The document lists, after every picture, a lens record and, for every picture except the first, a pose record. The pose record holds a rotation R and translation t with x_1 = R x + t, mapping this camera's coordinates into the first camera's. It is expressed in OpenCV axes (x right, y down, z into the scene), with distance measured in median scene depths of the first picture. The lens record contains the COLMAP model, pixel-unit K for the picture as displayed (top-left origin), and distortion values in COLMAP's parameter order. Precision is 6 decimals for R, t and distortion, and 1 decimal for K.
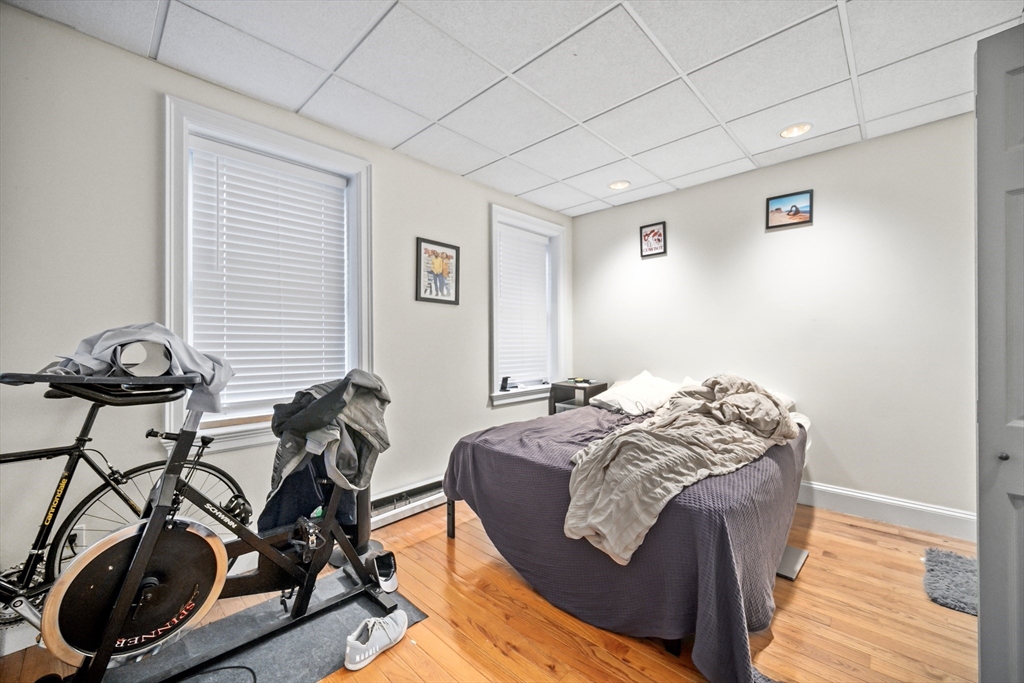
lens RADIAL K [[408.7, 0, 510.4], [0, 408.7, 343.5], [0, 0, 1]] dist [-0.003848, -0.000143]
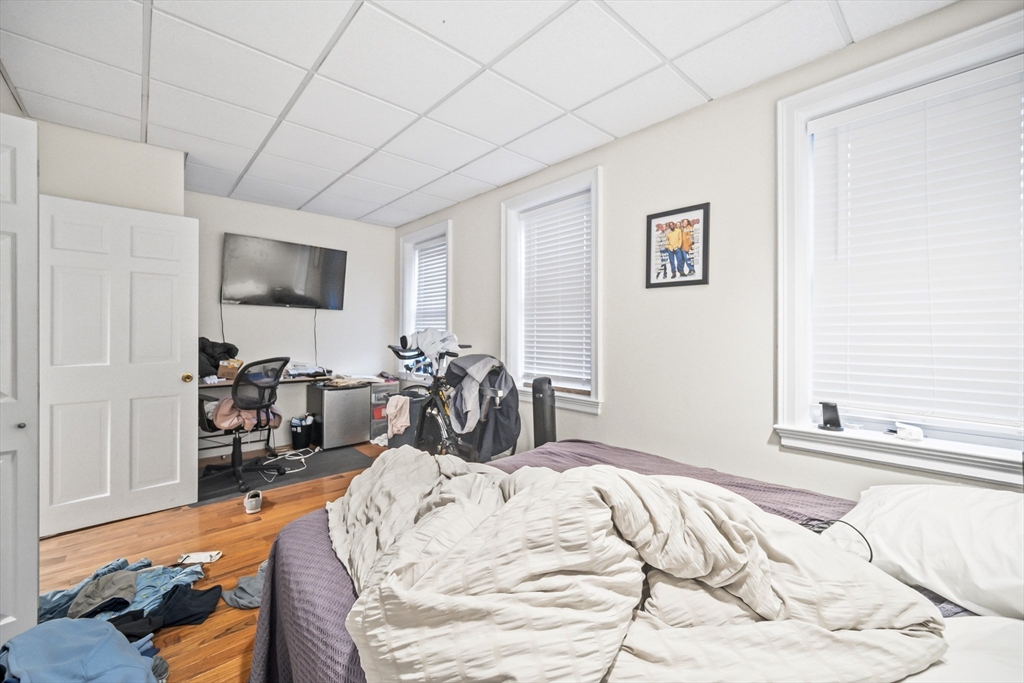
lens RADIAL K [[408.7, 0, 510.3], [0, 408.7, 334.5], [0, 0, 1]] dist [-0.003848, -0.000143]
pose [[-0.072728, 0.005192, -0.997338, 0.643778], [-0.000735, 0.999986, 0.005259, -0.010055], [0.997352, 0.001116, -0.072723, 0.744123]]
